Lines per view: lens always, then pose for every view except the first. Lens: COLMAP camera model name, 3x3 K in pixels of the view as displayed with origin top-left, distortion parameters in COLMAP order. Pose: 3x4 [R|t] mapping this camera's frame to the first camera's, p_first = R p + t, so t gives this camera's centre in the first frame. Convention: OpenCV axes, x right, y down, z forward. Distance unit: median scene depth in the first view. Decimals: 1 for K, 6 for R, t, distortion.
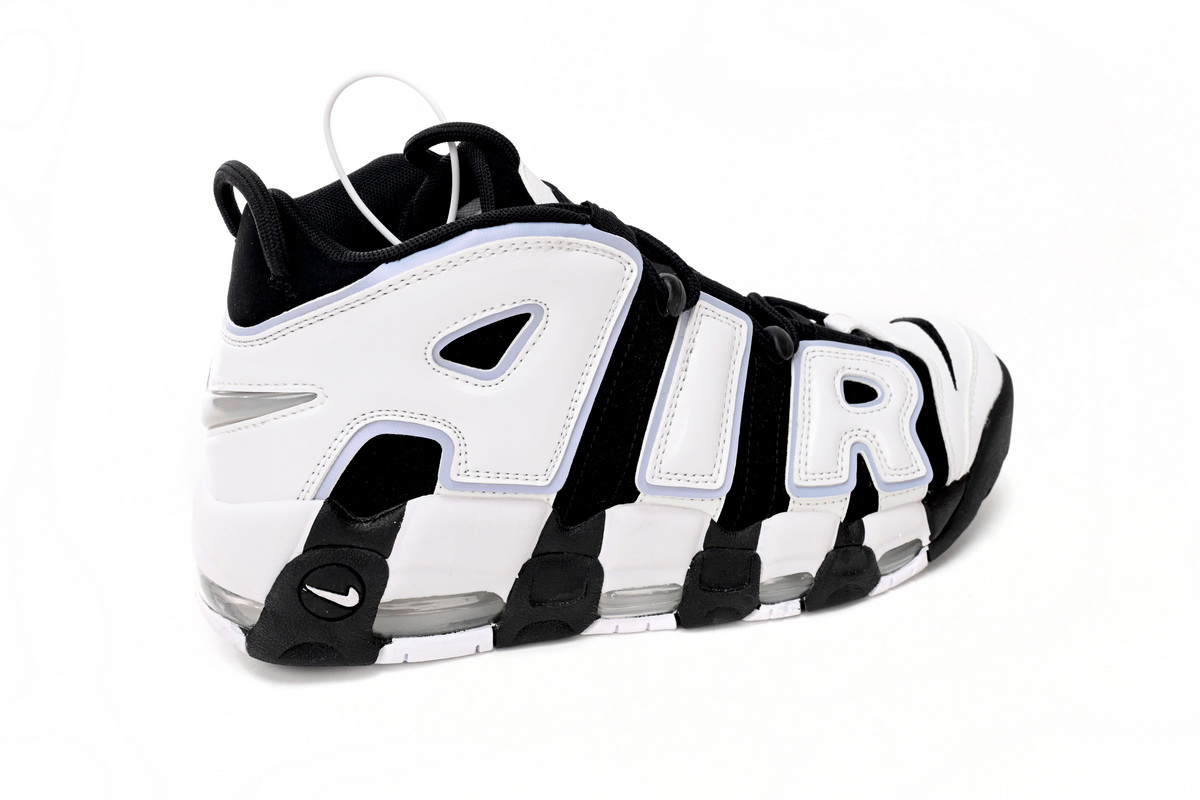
lens RADIAL K [[1255.5, 0, 600.0], [0, 1255.5, 400.0], [0, 0, 1]] dist [-0.000863, -0.000449]
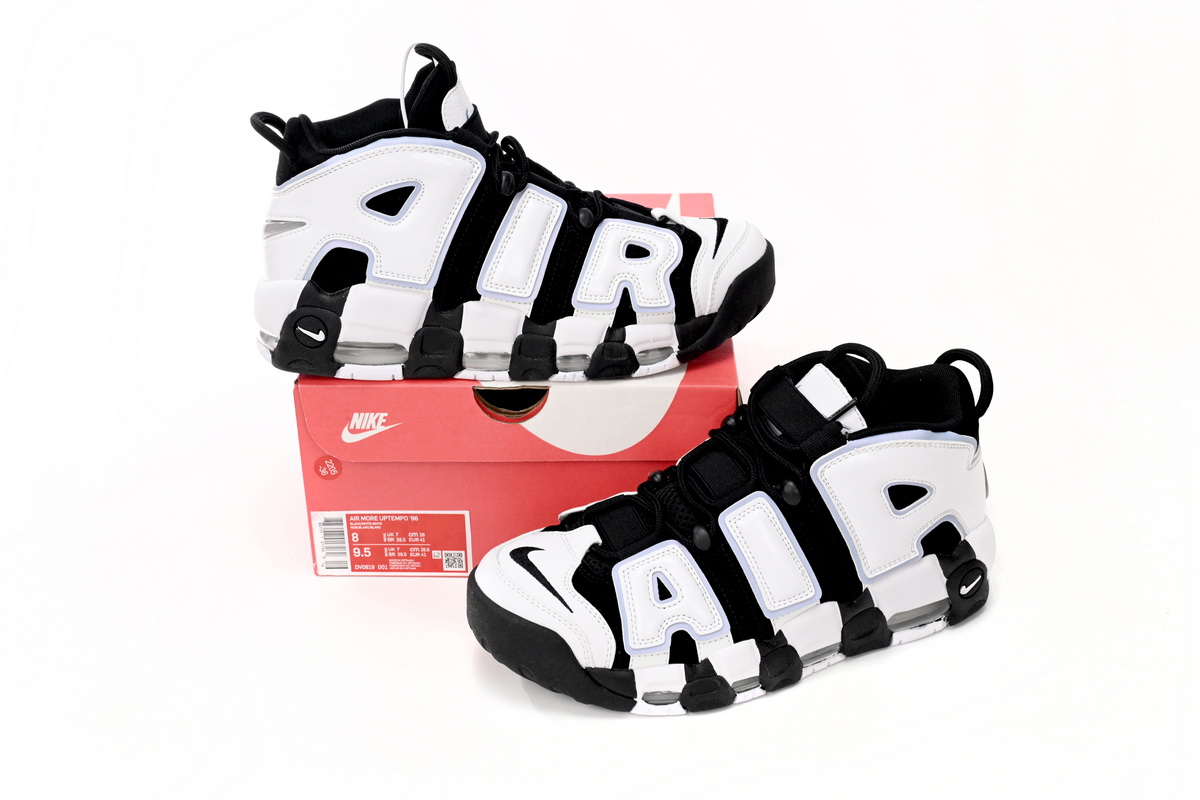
lens RADIAL K [[1377.2, 0, 600.0], [0, 1377.2, 400.0], [0, 0, 1]] dist [0.012976, 0.006558]
pose [[0.964597, 0.098809, -0.244520, 0.683736], [-0.087212, 0.994509, 0.057837, 0.095033], [0.248893, -0.034464, 0.967918, -0.838901]]
